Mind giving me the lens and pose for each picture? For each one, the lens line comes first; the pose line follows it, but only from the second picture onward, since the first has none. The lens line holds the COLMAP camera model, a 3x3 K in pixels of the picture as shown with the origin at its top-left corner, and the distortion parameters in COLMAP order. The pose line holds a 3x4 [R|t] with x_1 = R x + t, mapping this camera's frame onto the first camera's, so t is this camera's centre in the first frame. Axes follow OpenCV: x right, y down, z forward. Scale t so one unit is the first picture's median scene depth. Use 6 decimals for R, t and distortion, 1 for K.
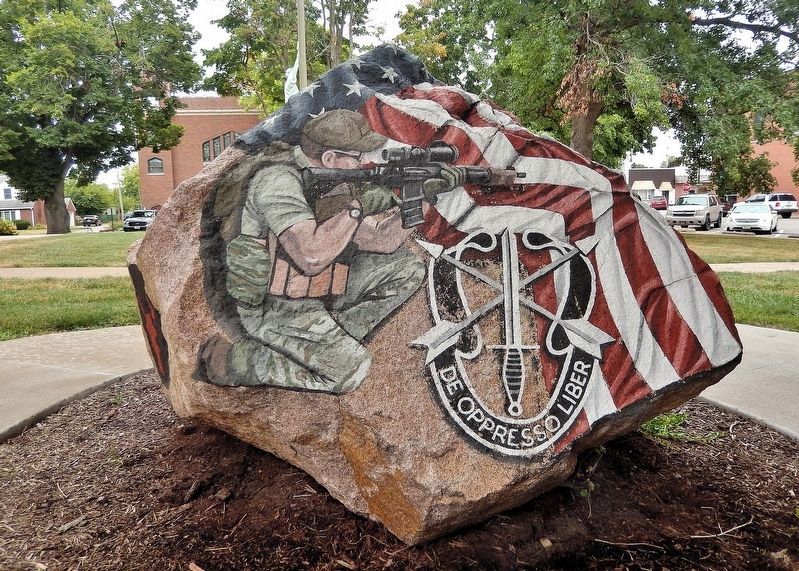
lens RADIAL K [[755.3, 0, 446.0], [0, 755.3, 285.6], [0, 0, 1]] dist [-0.046702, 0.068856]
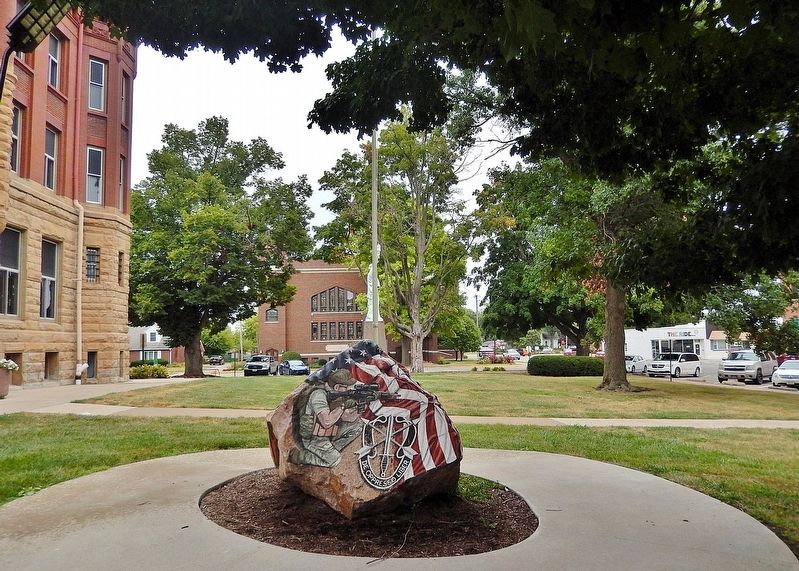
lens RADIAL K [[760.6, 0, 399.5], [0, 760.6, 285.5], [0, 0, 1]] dist [0.022245, 0.002147]
pose [[0.980617, -0.002122, -0.195925, 0.636037], [-0.032859, 0.983998, -0.175121, -0.048496], [0.193161, 0.178165, 0.964855, -1.789178]]
